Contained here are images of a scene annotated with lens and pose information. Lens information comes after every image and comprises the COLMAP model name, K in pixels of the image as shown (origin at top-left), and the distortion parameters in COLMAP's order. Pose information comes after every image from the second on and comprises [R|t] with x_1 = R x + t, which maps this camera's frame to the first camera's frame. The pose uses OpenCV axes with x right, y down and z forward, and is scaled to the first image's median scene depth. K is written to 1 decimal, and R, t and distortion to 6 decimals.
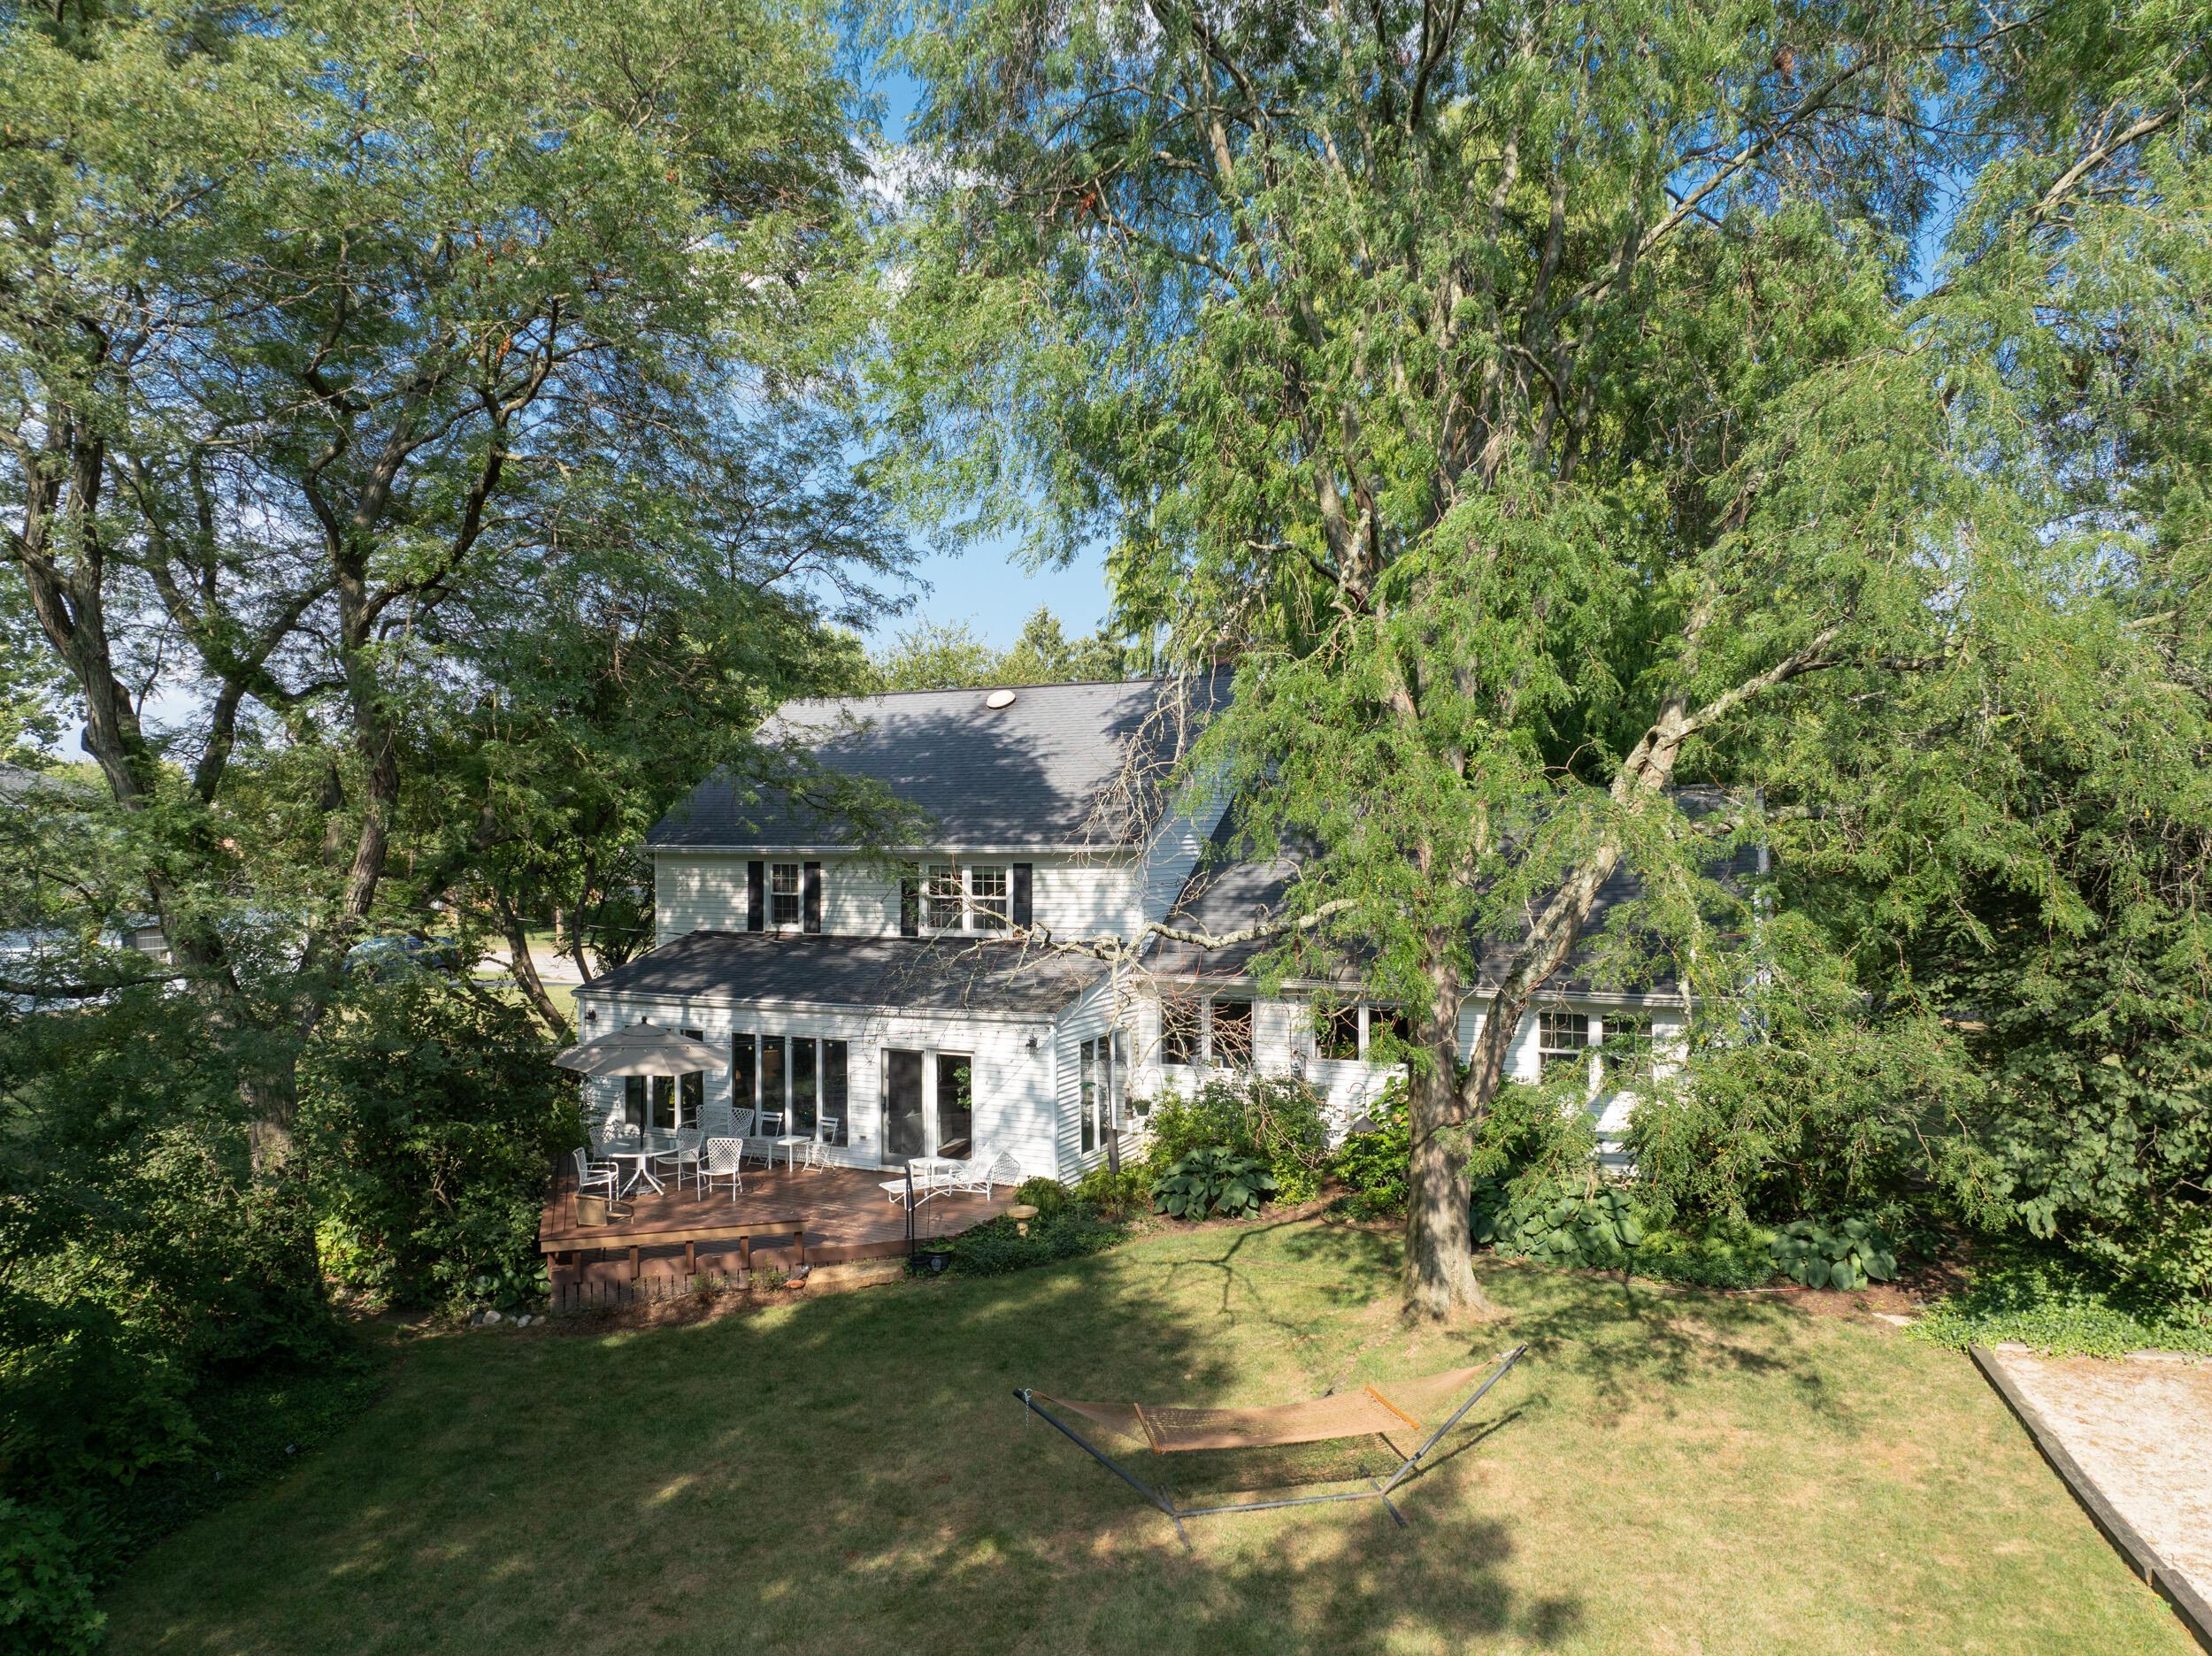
lens RADIAL K [[1547.0, 0, 1106.0], [0, 1547.0, 828.0], [0, 0, 1]] dist [-0.033232, 0.002797]
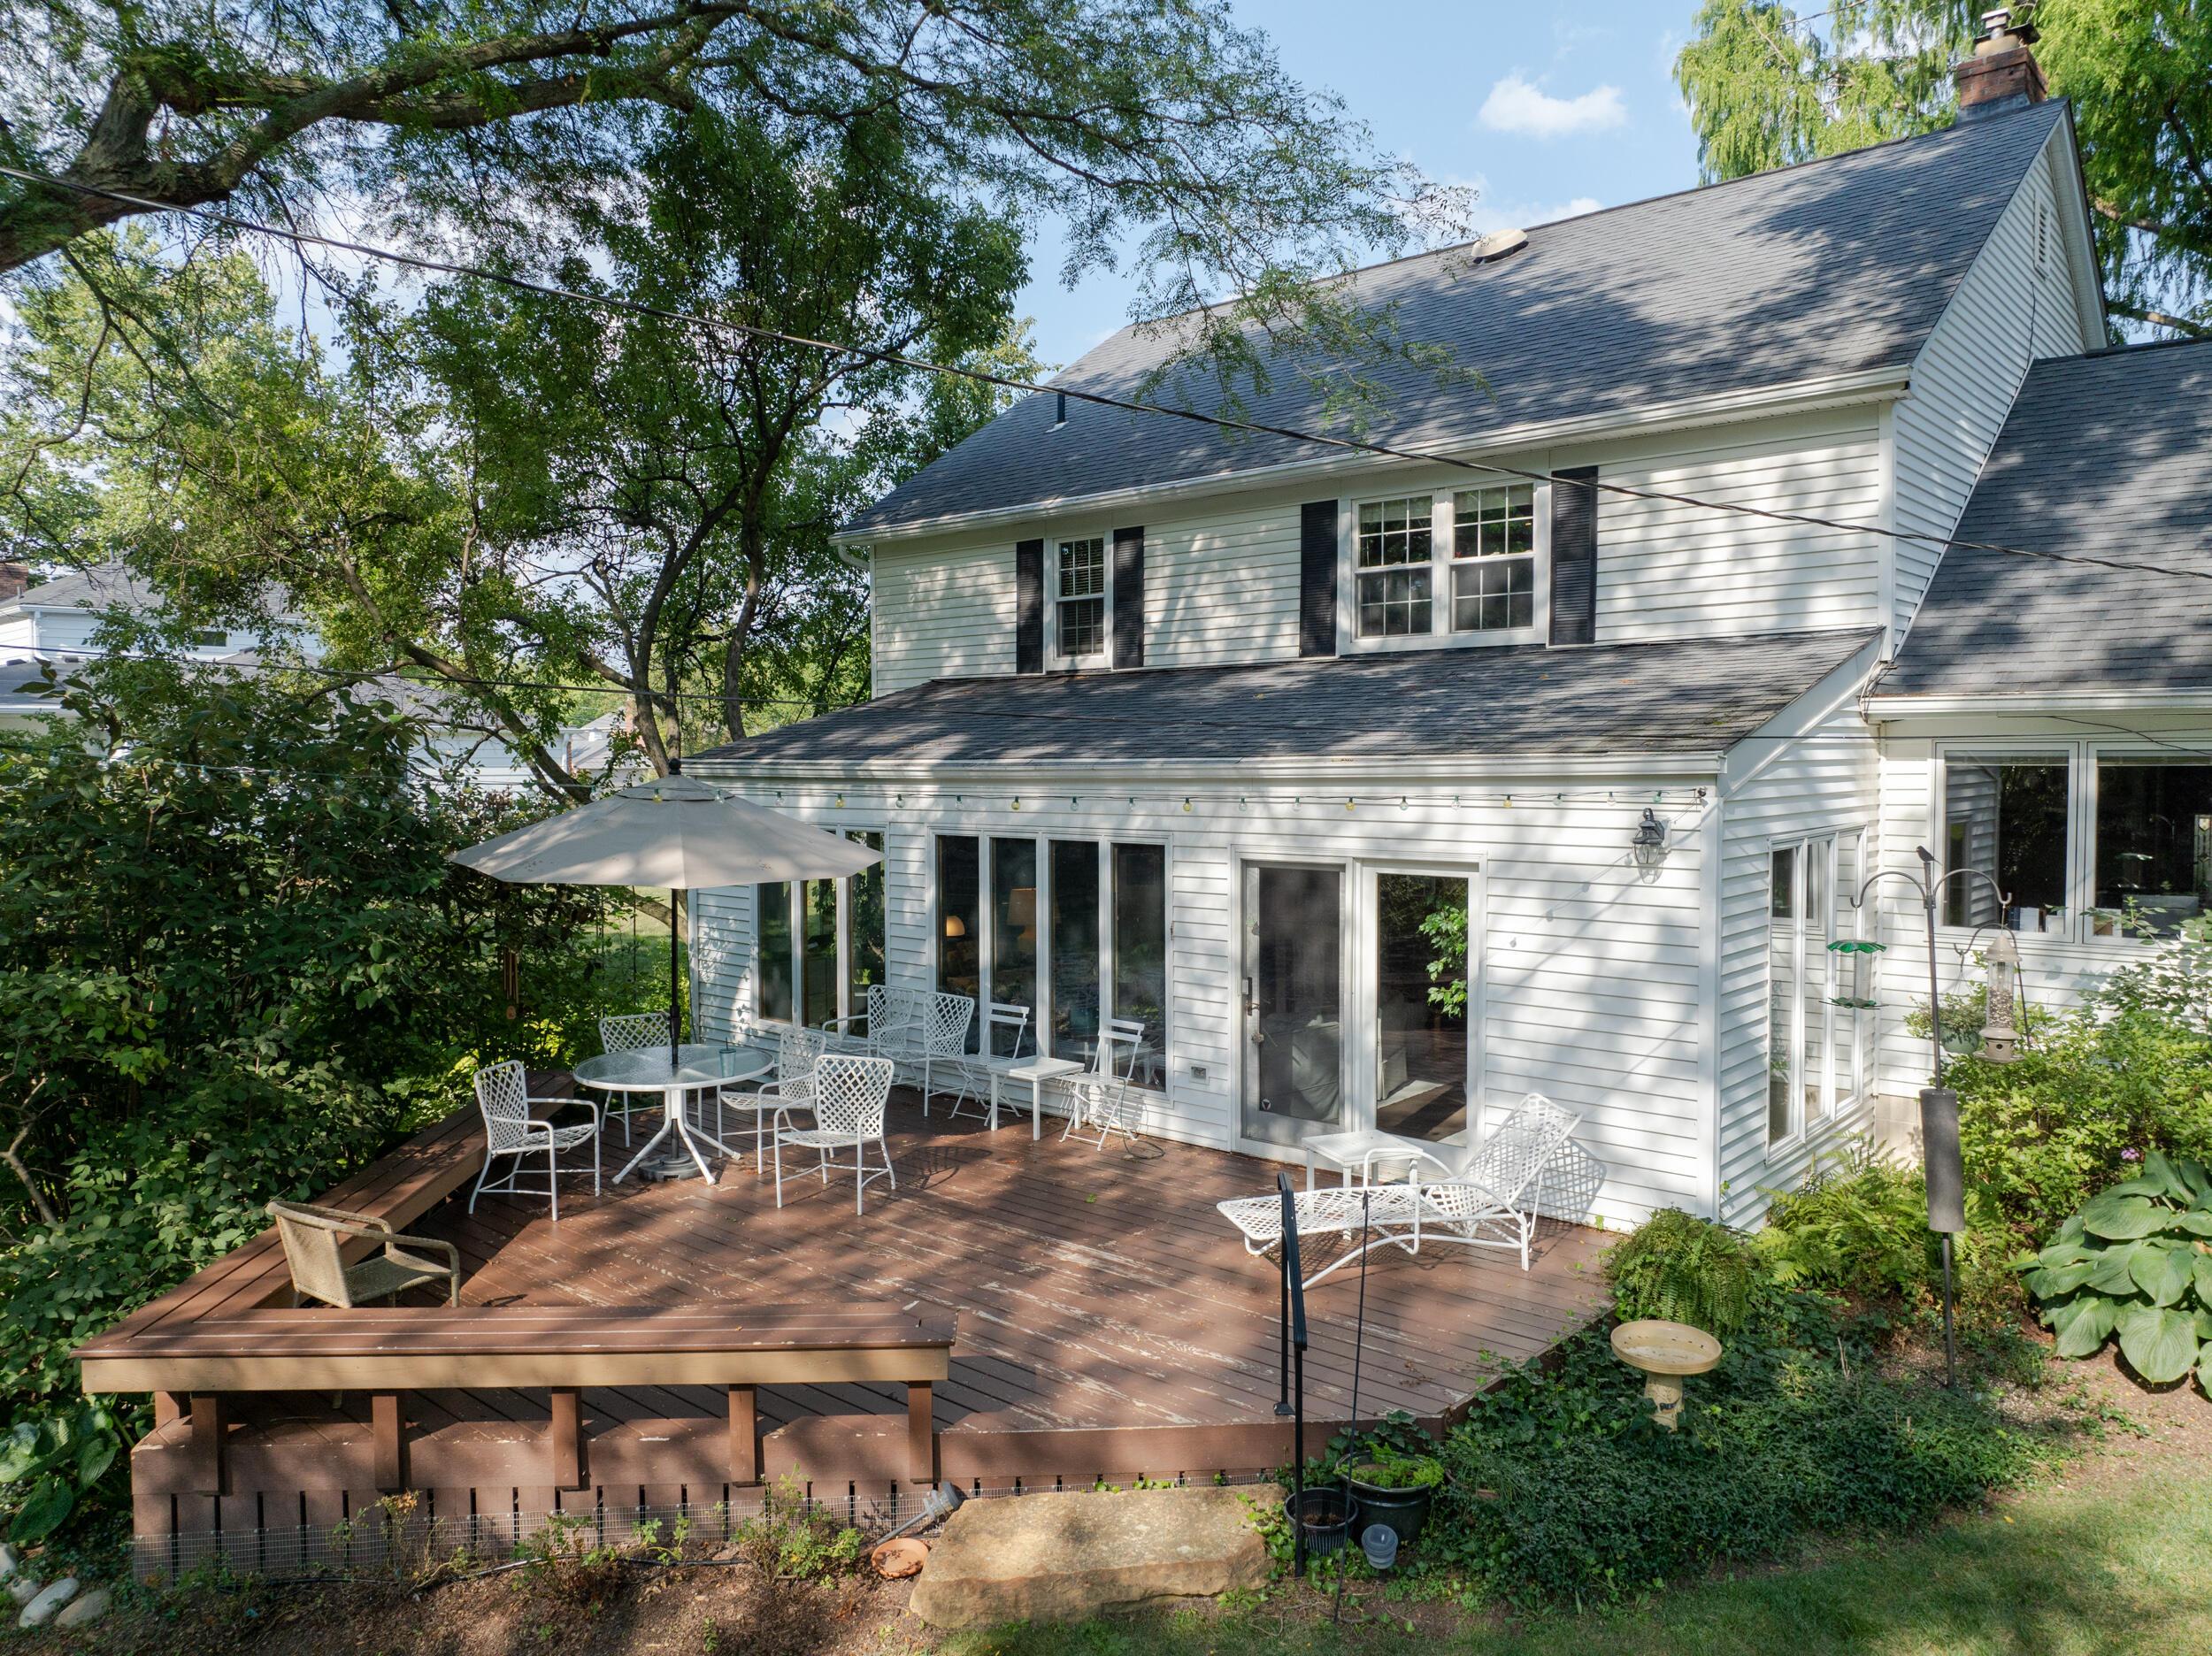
lens RADIAL K [[1547.0, 0, 1106.0], [0, 1547.0, 828.0], [0, 0, 1]] dist [-0.033232, 0.002797]
pose [[0.961620, 0.013167, -0.274068, -0.066781], [0.000550, 0.998753, 0.049912, 0.113124], [0.274383, -0.048148, 0.960414, 0.589608]]
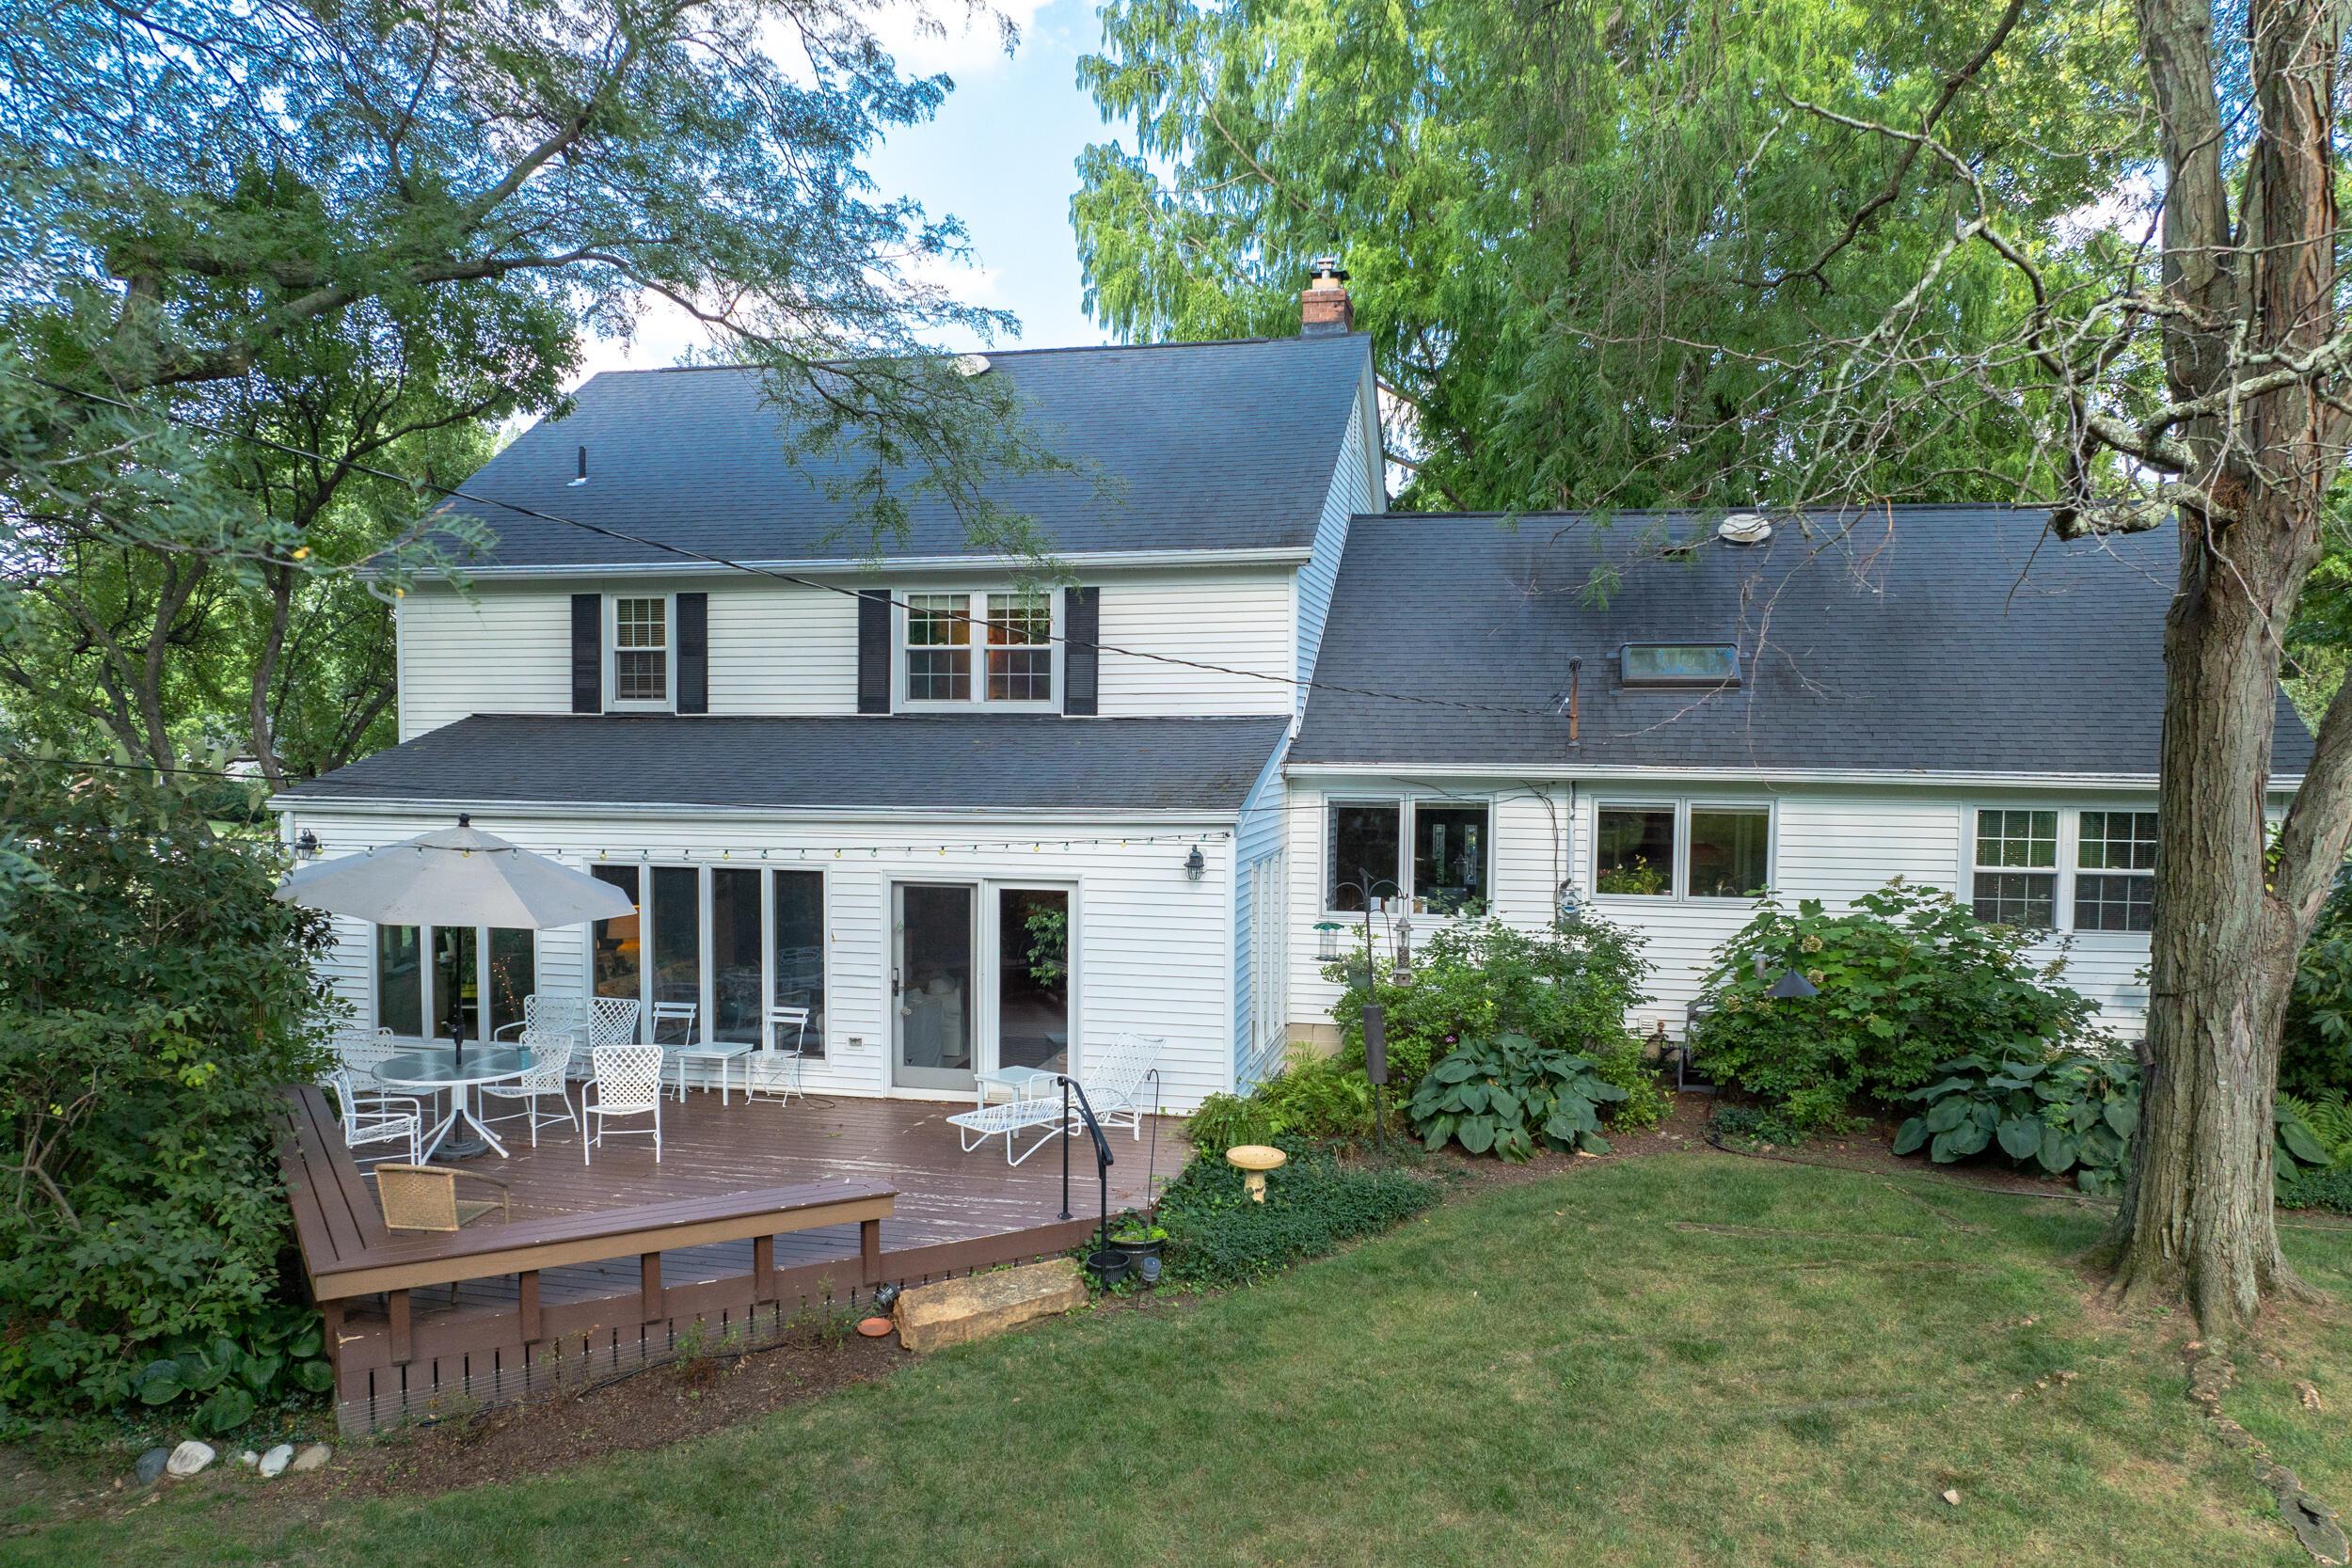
lens RADIAL K [[1689.5, 0, 1164.9], [0, 1689.5, 822.6], [0, 0, 1]] dist [0.000088, -0.003037]
pose [[0.974607, 0.001298, 0.223917, -0.186633], [-0.012895, 0.998649, 0.050339, 0.089001], [-0.223549, -0.051948, 0.973307, 0.379314]]
